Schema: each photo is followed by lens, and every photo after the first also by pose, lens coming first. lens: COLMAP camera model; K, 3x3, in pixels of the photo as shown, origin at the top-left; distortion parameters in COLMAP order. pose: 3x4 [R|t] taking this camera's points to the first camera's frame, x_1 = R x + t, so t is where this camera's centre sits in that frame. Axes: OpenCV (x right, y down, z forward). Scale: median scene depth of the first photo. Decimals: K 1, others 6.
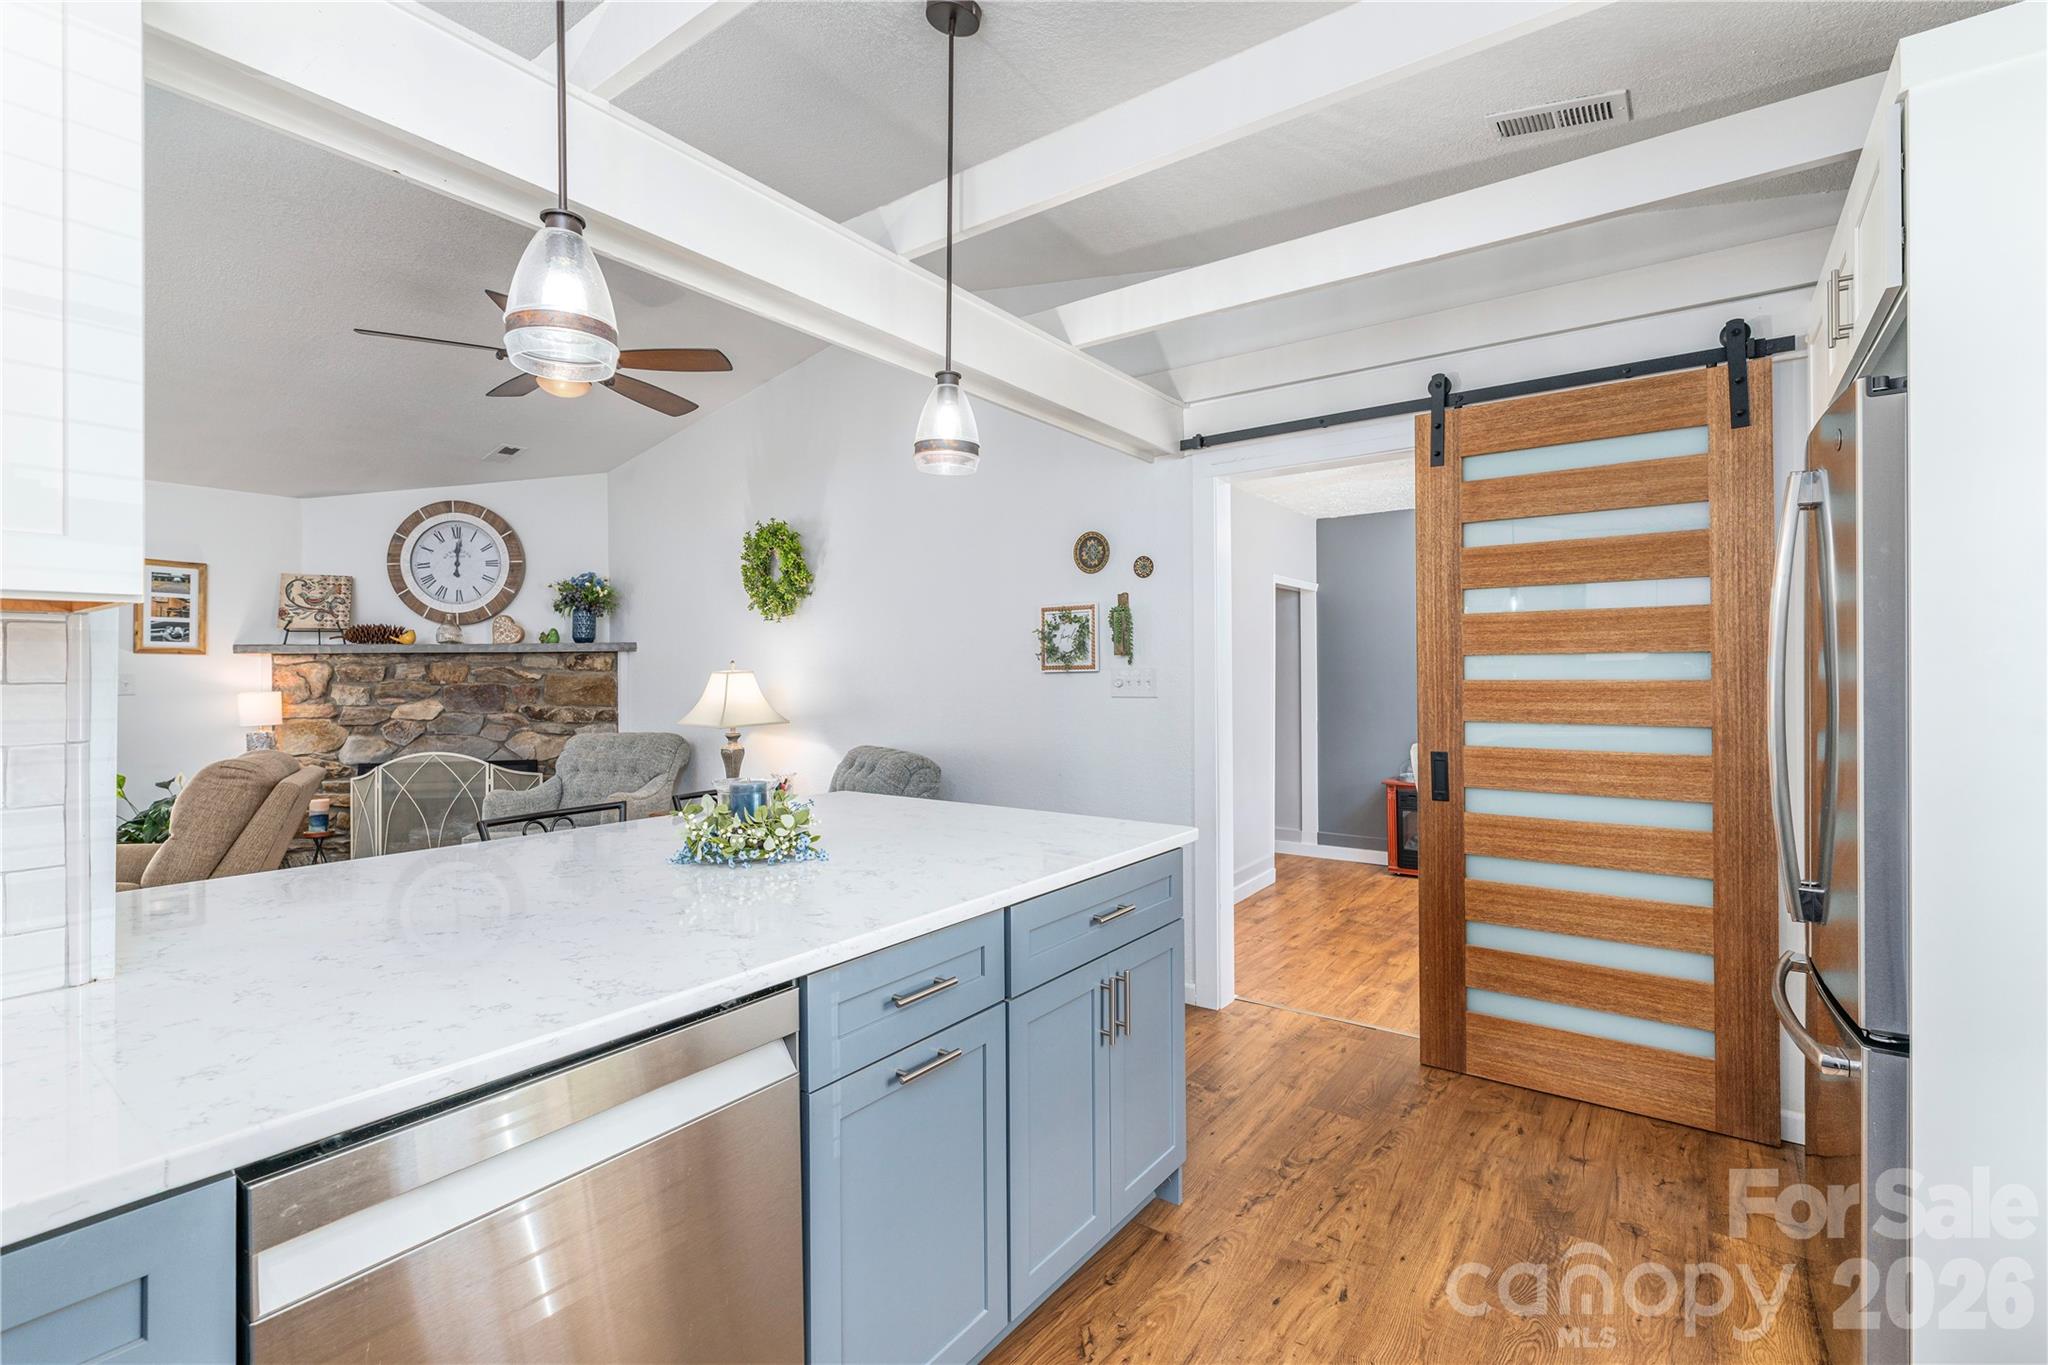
lens RADIAL K [[898.0, 0, 1026.1], [0, 898.0, 668.5], [0, 0, 1]] dist [0.000927, 0.000131]
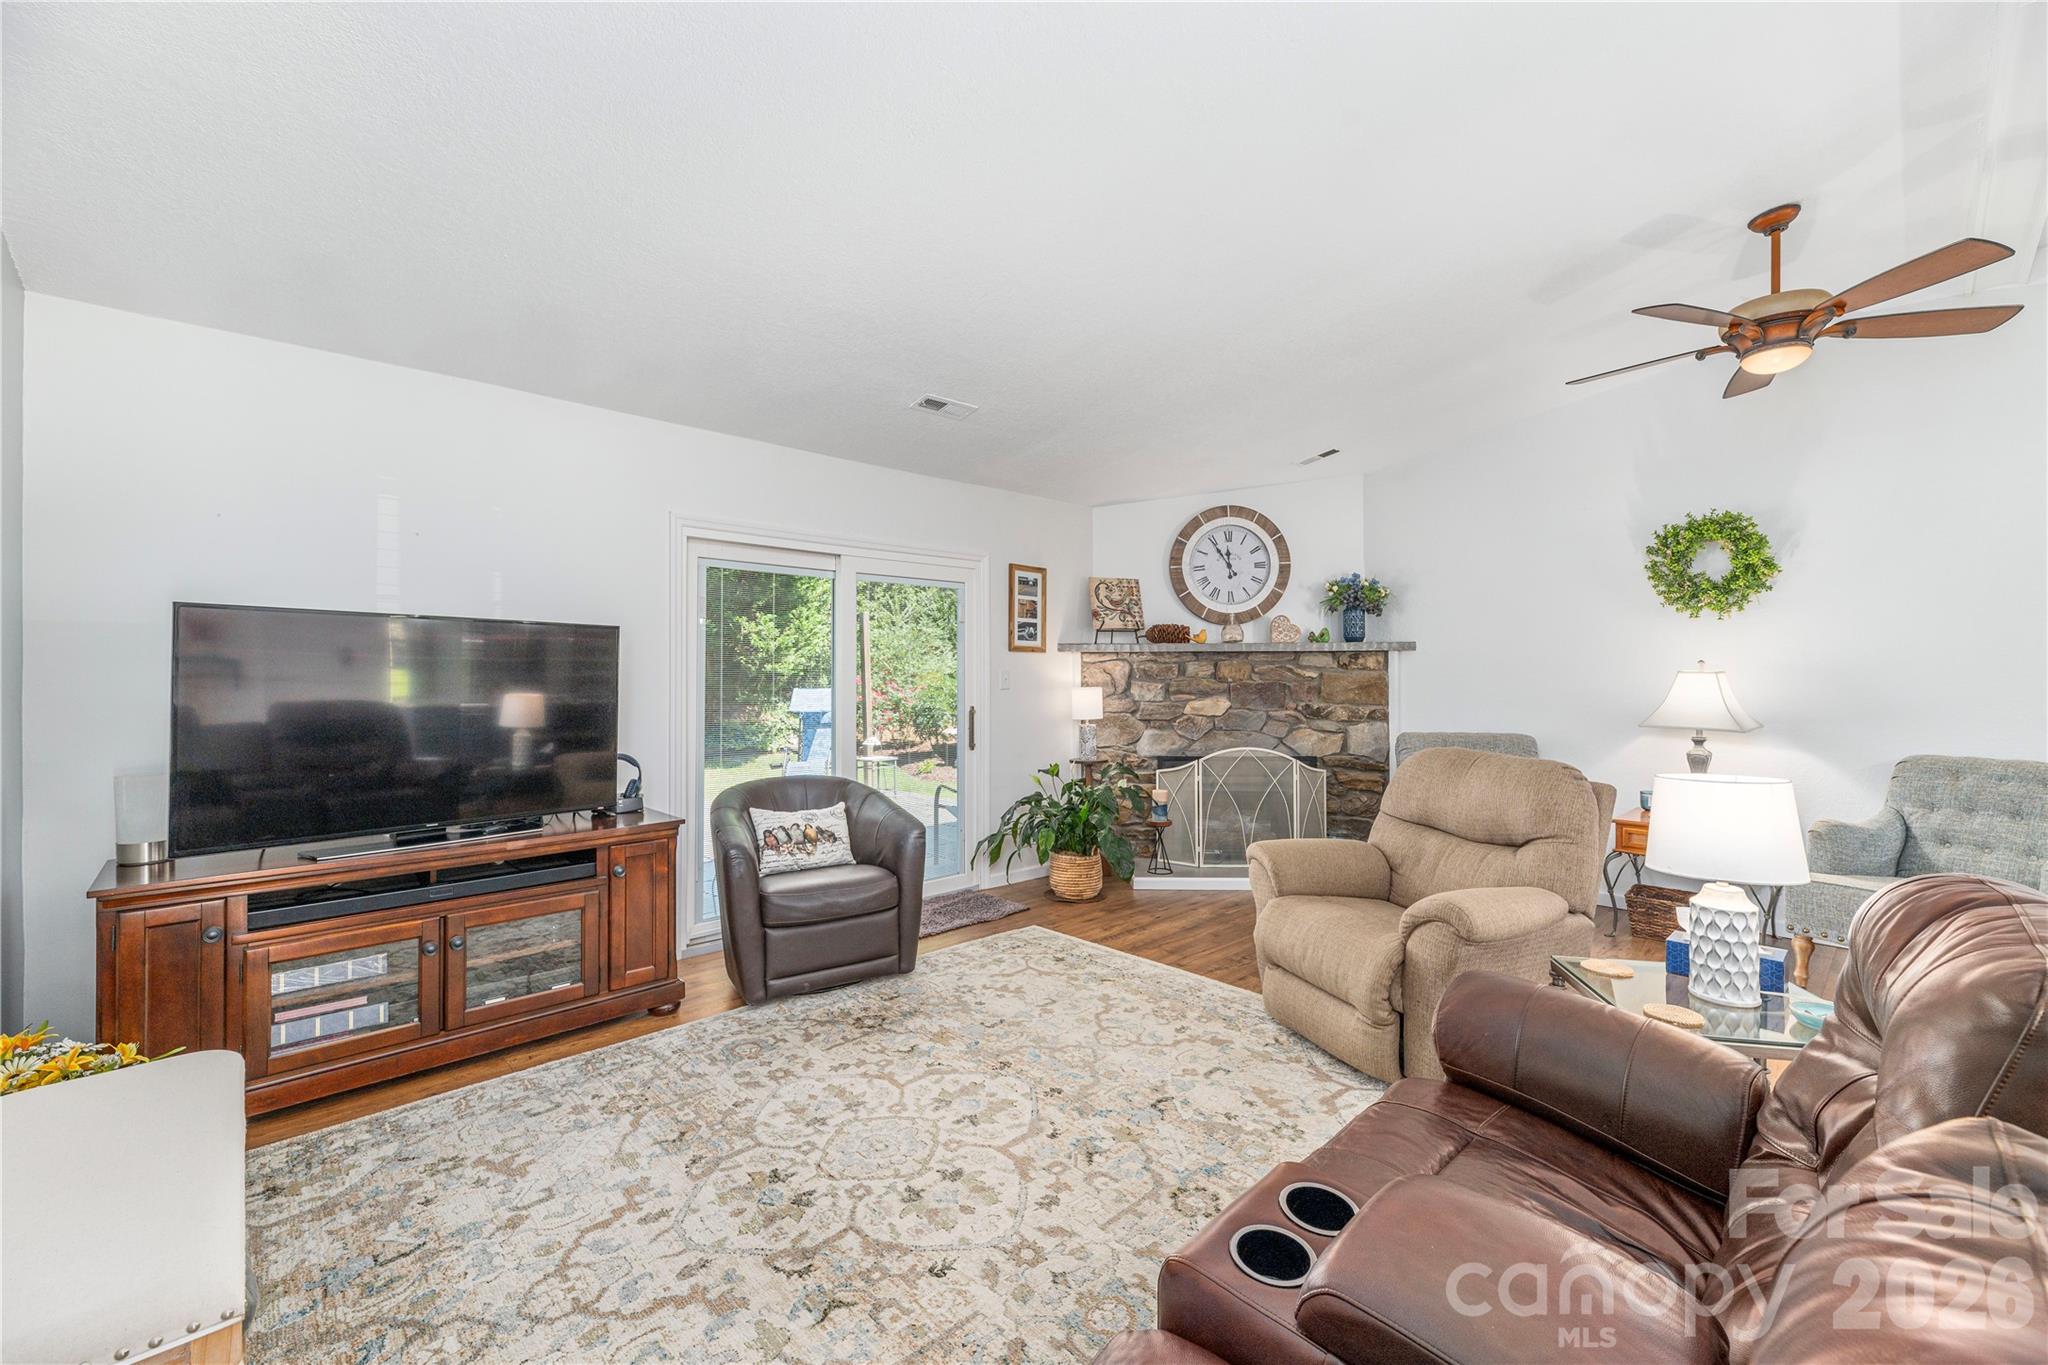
lens RADIAL K [[827.8, 0, 1029.9], [0, 827.8, 675.6], [0, 0, 1]] dist [0.001389, -0.003555]
pose [[0.983059, 0.007223, -0.183148, -0.701904], [-0.006025, 0.999957, 0.007096, 0.004952], [0.183191, -0.005872, 0.983060, 0.014721]]
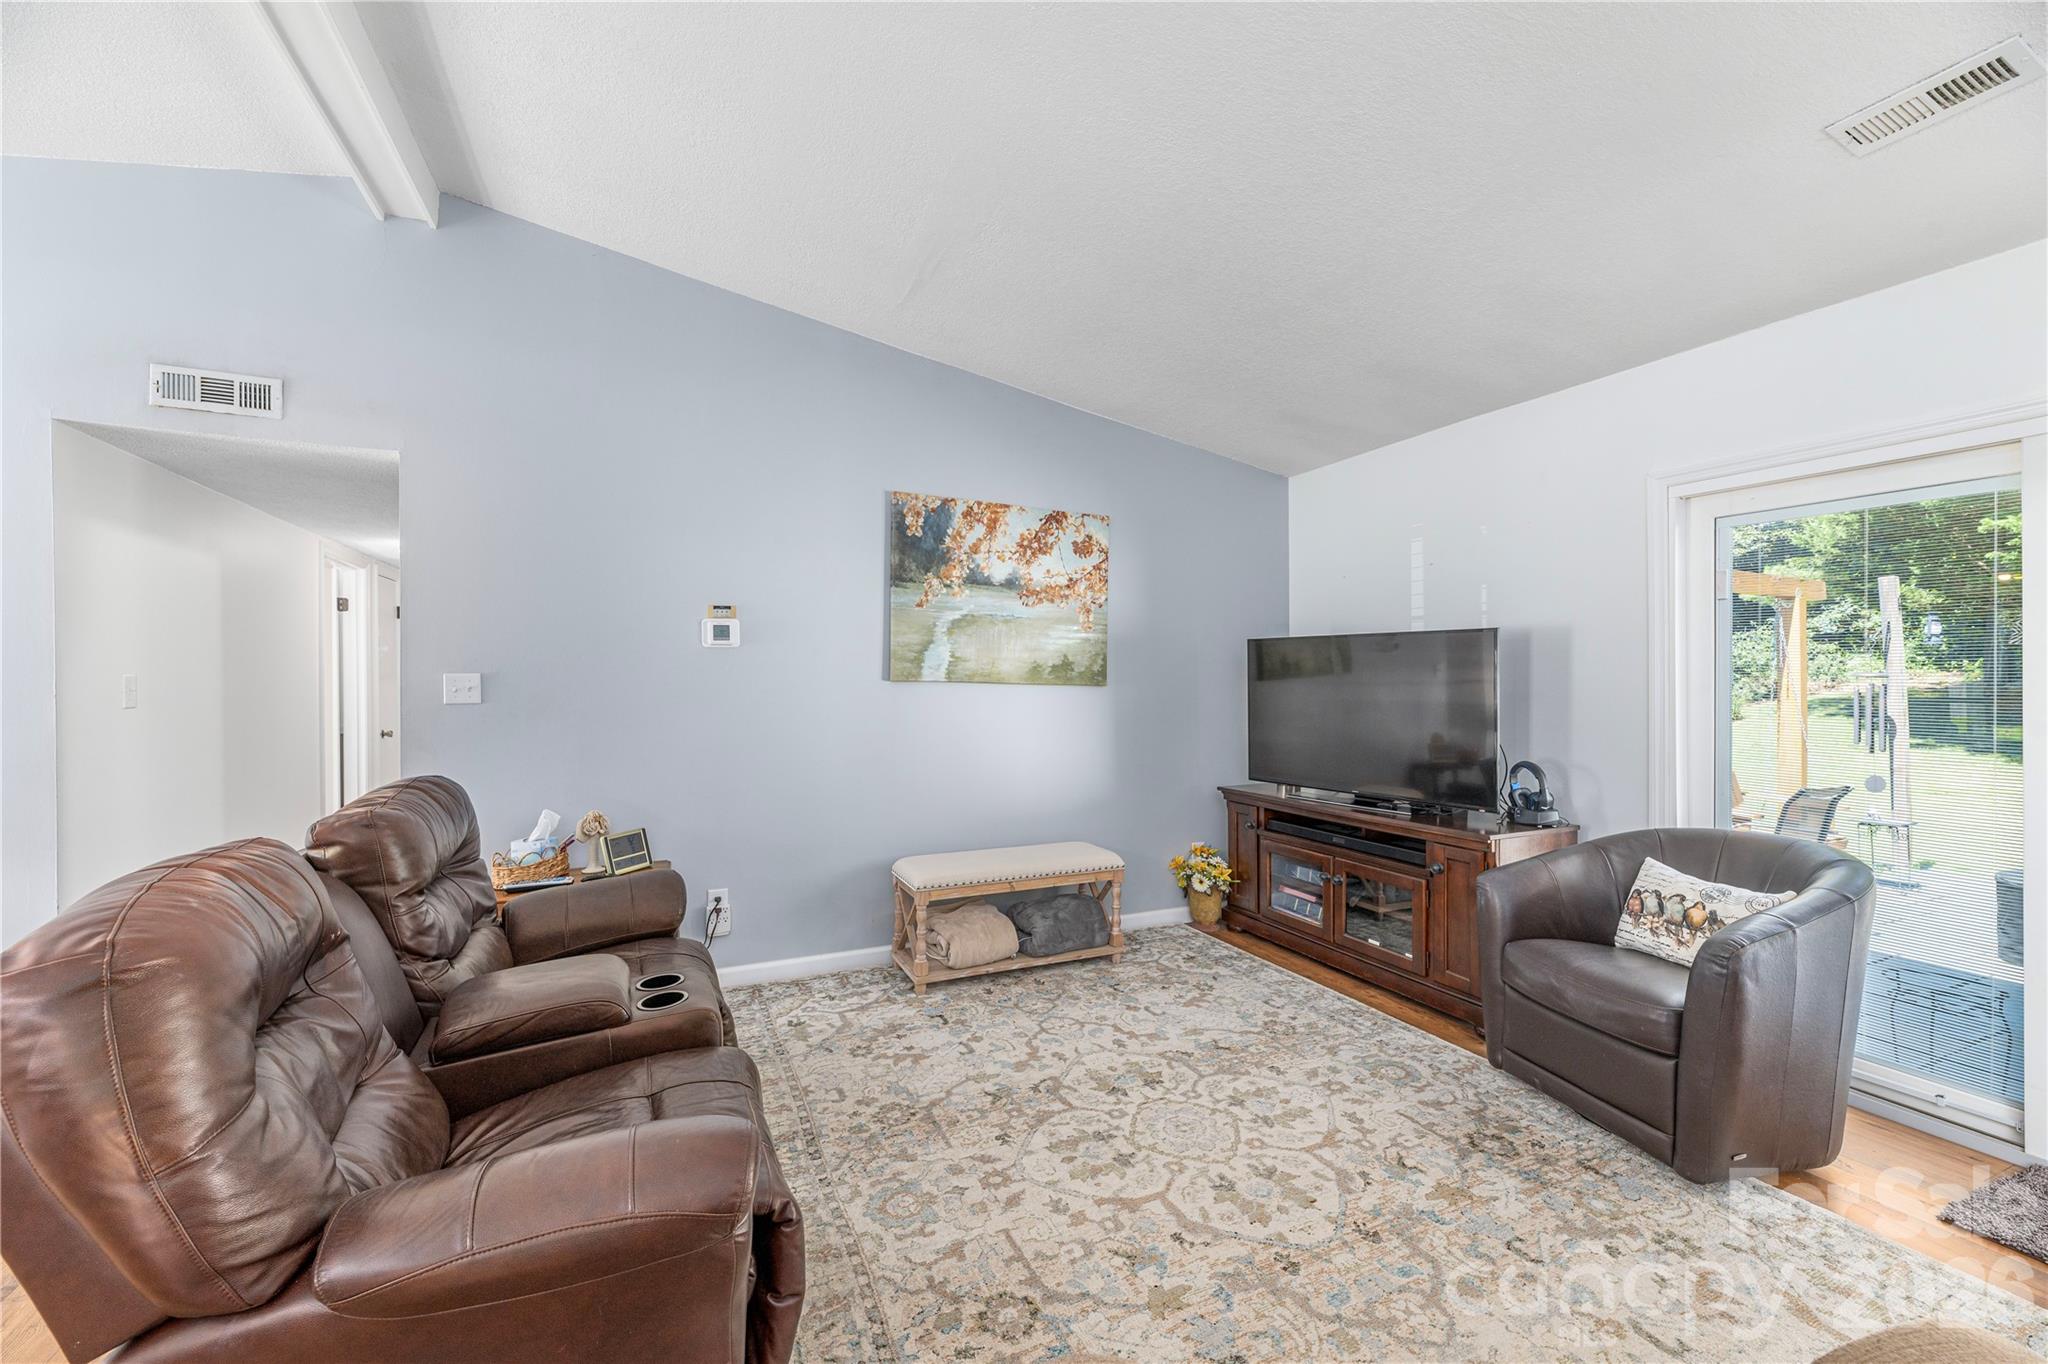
lens RADIAL K [[827.8, 0, 1031.7], [0, 827.8, 683.8], [0, 0, 1]] dist [0.001389, -0.003555]
pose [[-0.487594, 0.011312, -0.872997, -0.448607], [0.008637, 0.999930, 0.008133, 0.006711], [0.873028, -0.003574, -0.487657, 0.521387]]
